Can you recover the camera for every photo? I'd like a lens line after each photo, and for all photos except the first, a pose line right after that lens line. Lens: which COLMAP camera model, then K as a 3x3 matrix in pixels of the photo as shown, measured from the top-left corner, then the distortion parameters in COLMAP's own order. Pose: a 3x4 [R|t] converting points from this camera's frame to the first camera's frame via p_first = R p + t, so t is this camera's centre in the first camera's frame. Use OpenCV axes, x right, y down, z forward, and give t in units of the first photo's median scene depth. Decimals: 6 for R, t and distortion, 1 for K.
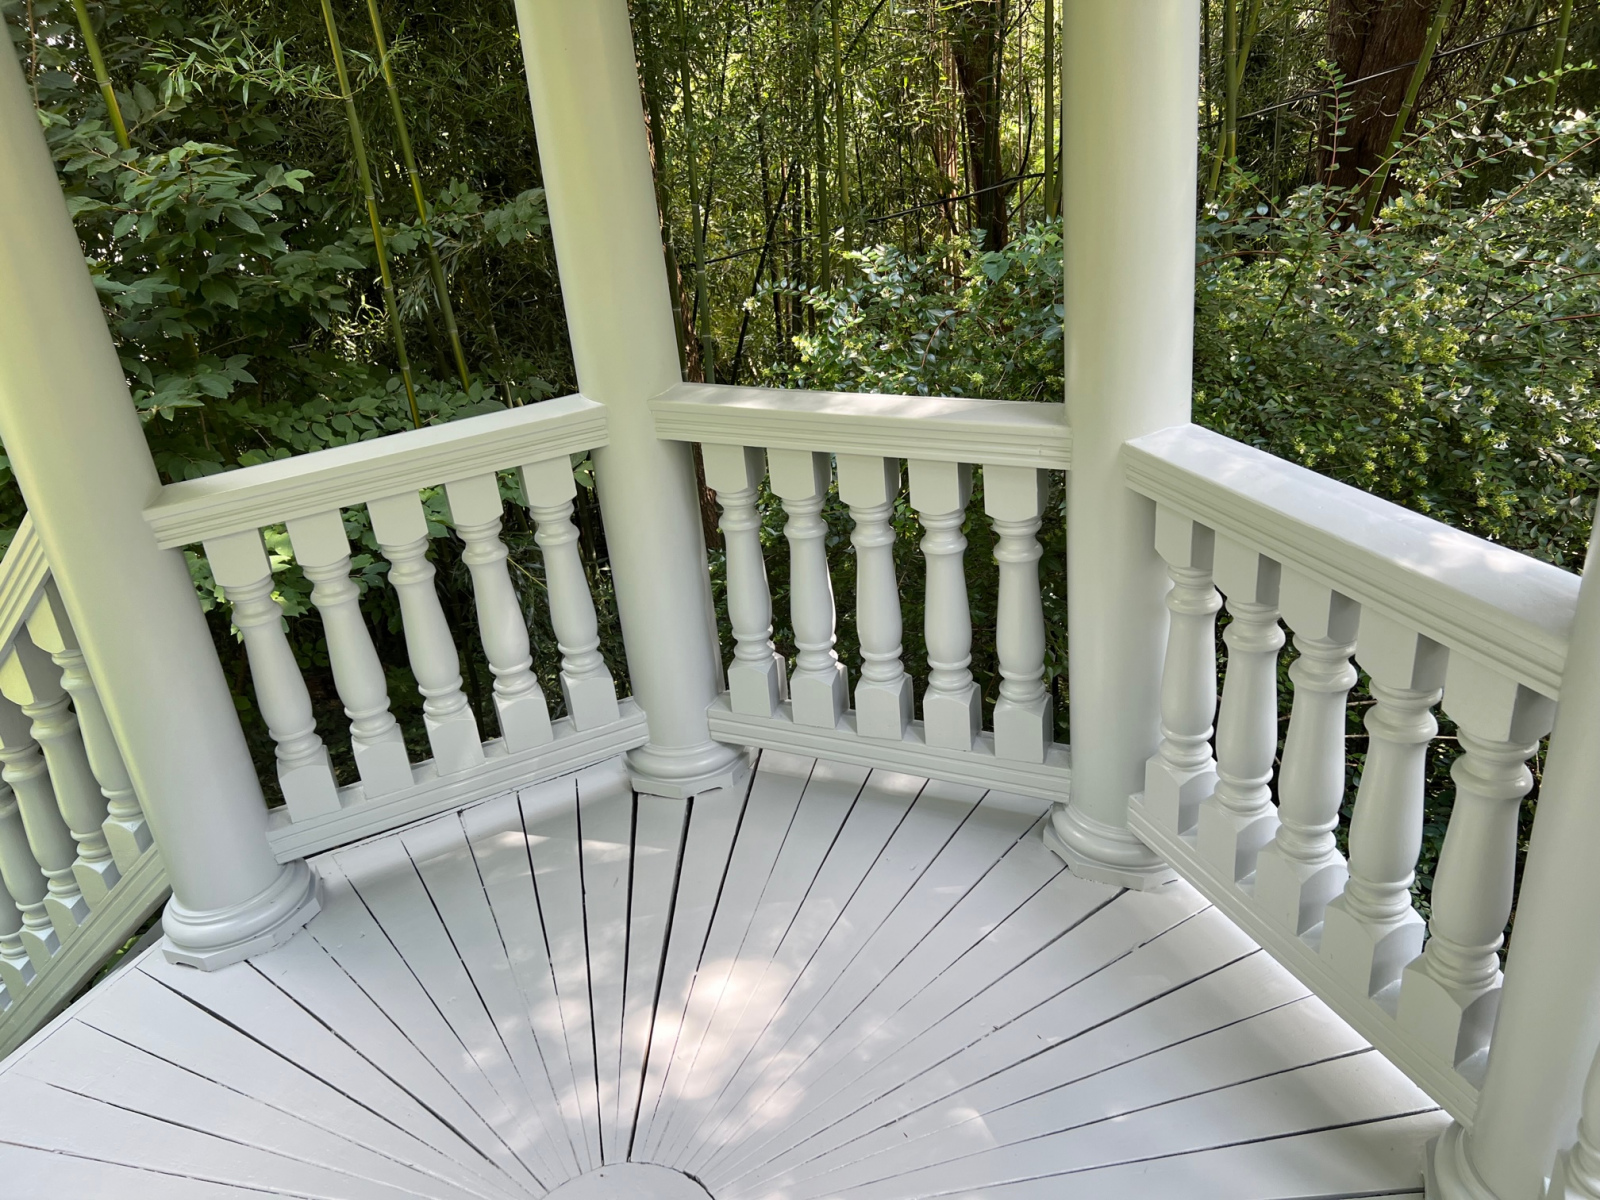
lens RADIAL K [[1168.1, 0, 801.2], [0, 1168.1, 605.1], [0, 0, 1]] dist [0.023435, -0.033415]
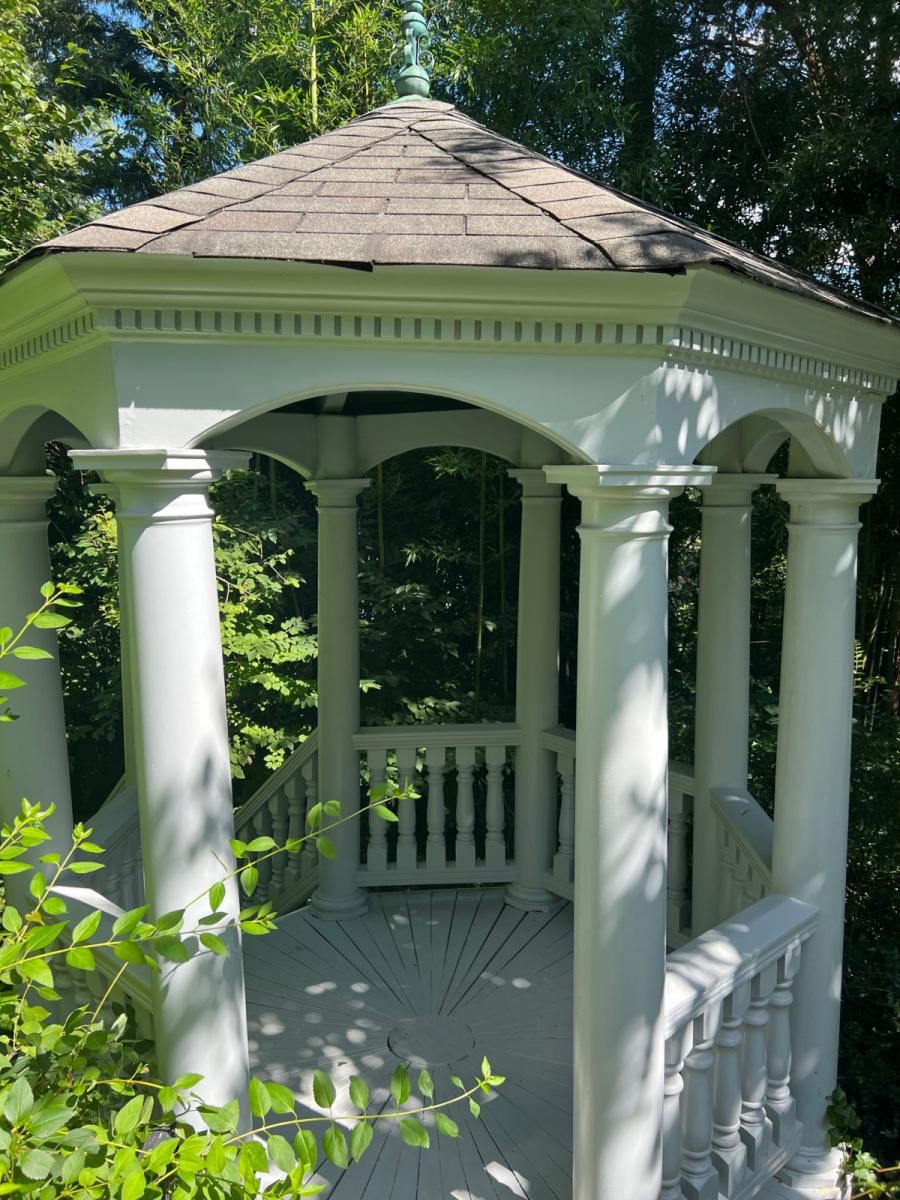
lens RADIAL K [[876.1, 0, 456.1], [0, 876.1, 604.8], [0, 0, 1]] dist [0.023435, -0.033415]
pose [[0.913803, 0.142939, -0.380174, 0.226289], [-0.245748, 0.939830, -0.237333, 0.032349], [0.323375, 0.310303, 0.893947, -0.482254]]
